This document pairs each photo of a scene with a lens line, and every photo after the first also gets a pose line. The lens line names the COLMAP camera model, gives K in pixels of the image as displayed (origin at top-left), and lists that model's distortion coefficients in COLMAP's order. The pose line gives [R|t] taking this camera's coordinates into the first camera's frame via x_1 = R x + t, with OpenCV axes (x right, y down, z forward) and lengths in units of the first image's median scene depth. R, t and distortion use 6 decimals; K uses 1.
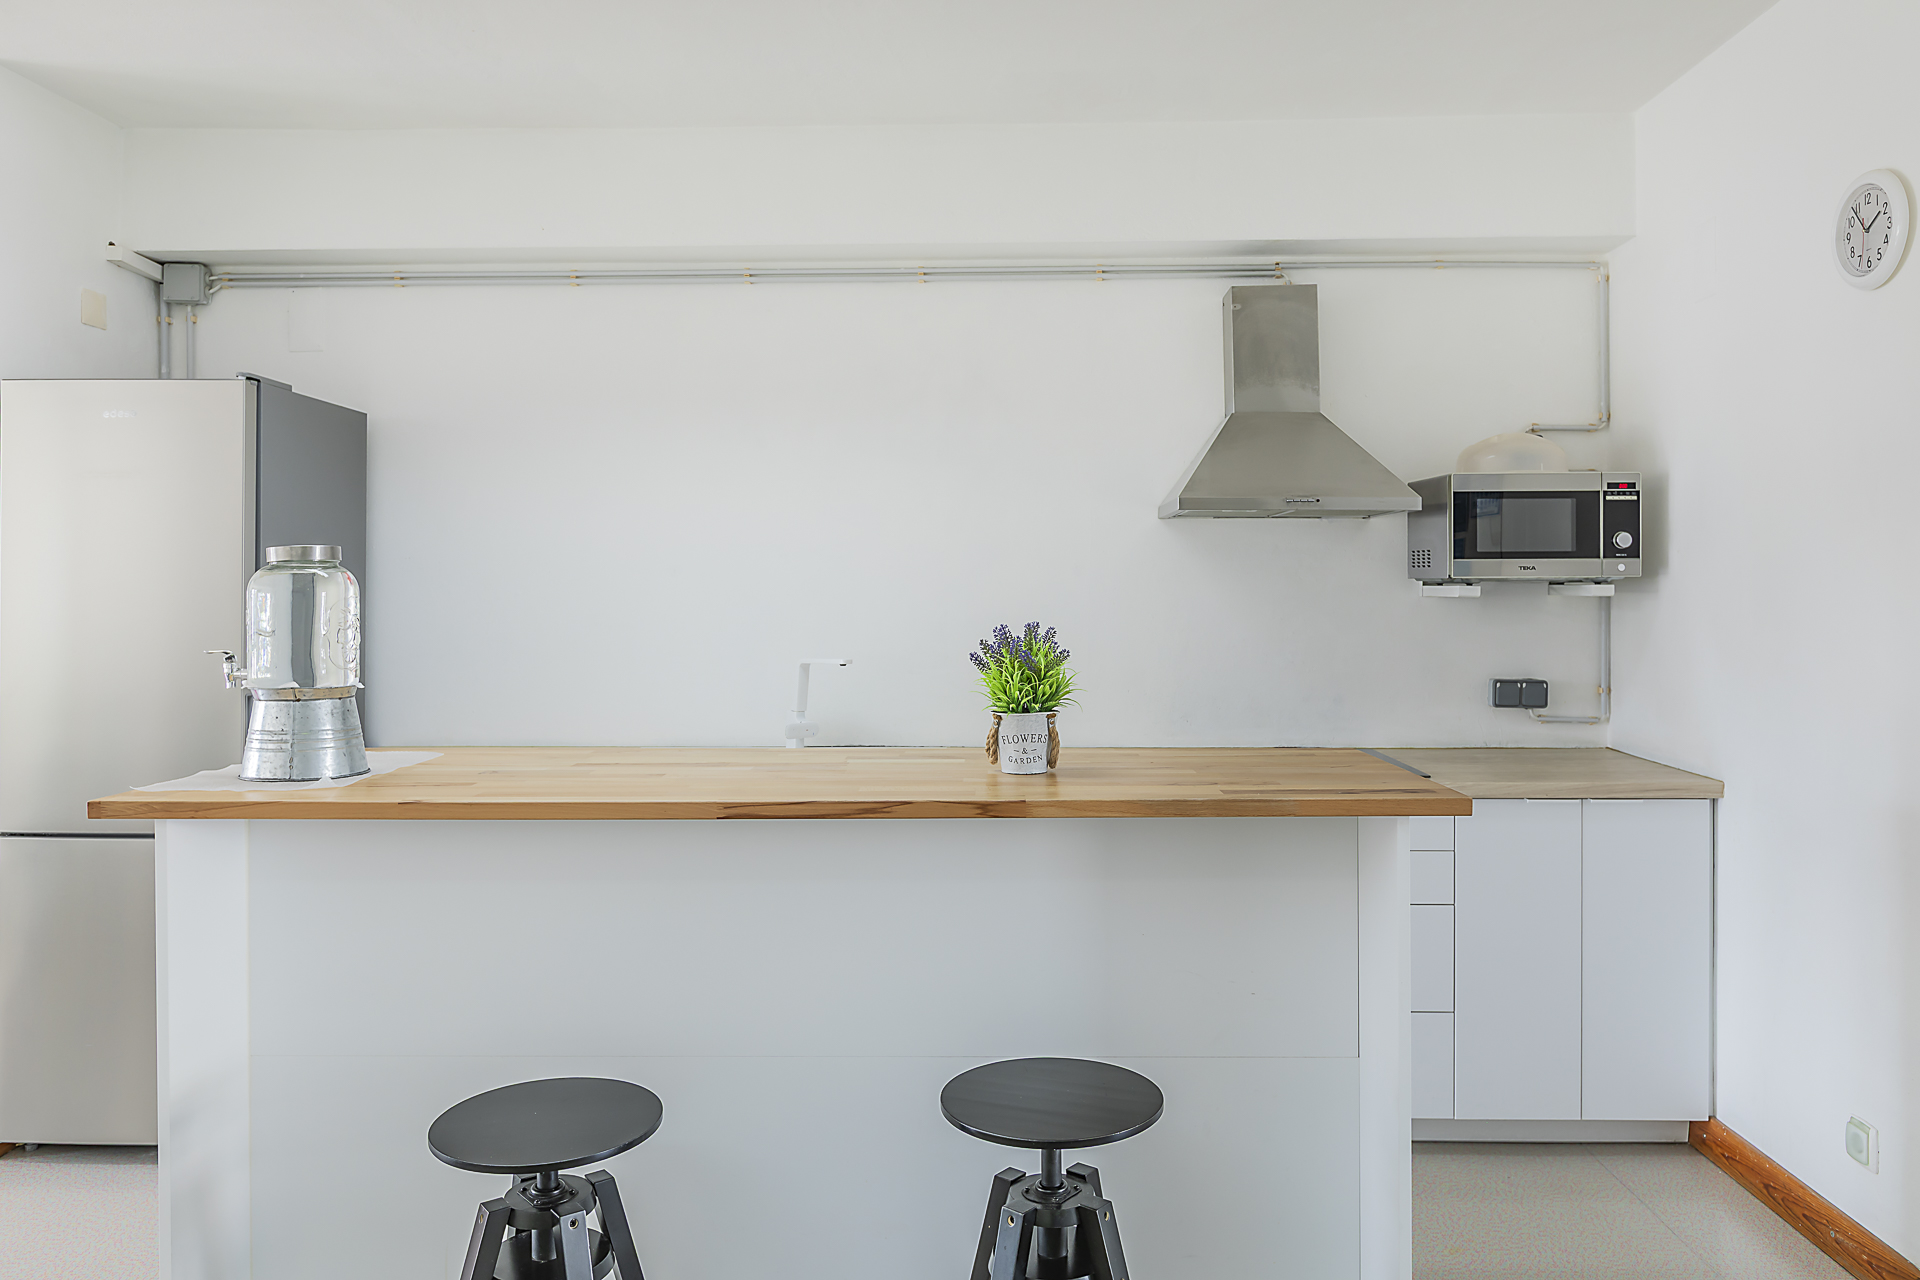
lens RADIAL K [[1426.3, 0, 960.0], [0, 1426.3, 596.9], [0, 0, 1]] dist [-0.004688, -0.002610]
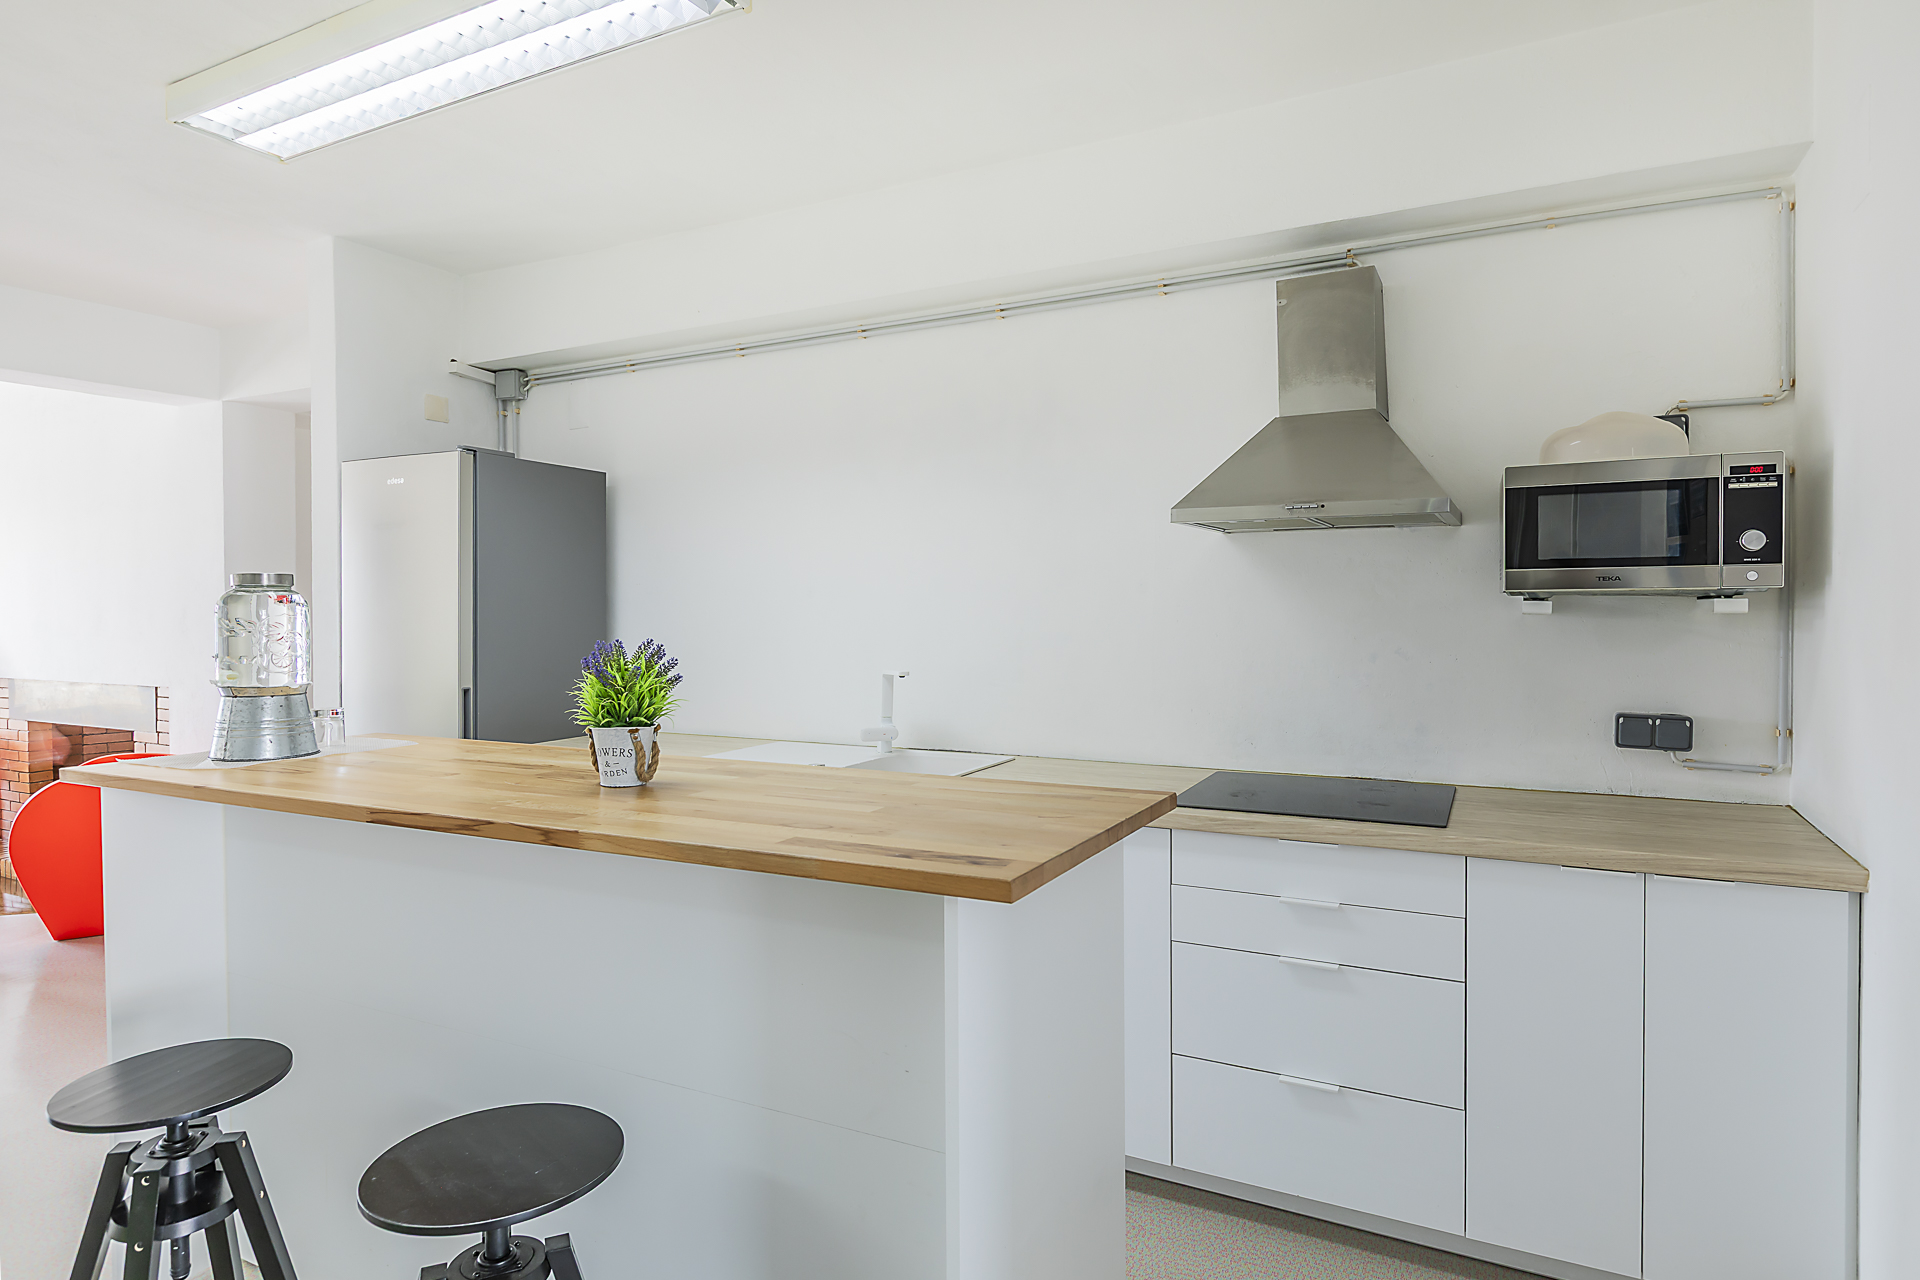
lens RADIAL K [[1099.7, 0, 960.0], [0, 1099.7, 631.7], [0, 0, 1]] dist [-0.000846, -0.000278]
pose [[0.891735, 0.006891, -0.452505, 0.330353], [-0.000005, 0.999884, 0.015217, 0.000394], [0.452558, -0.013568, 0.891632, 0.260412]]
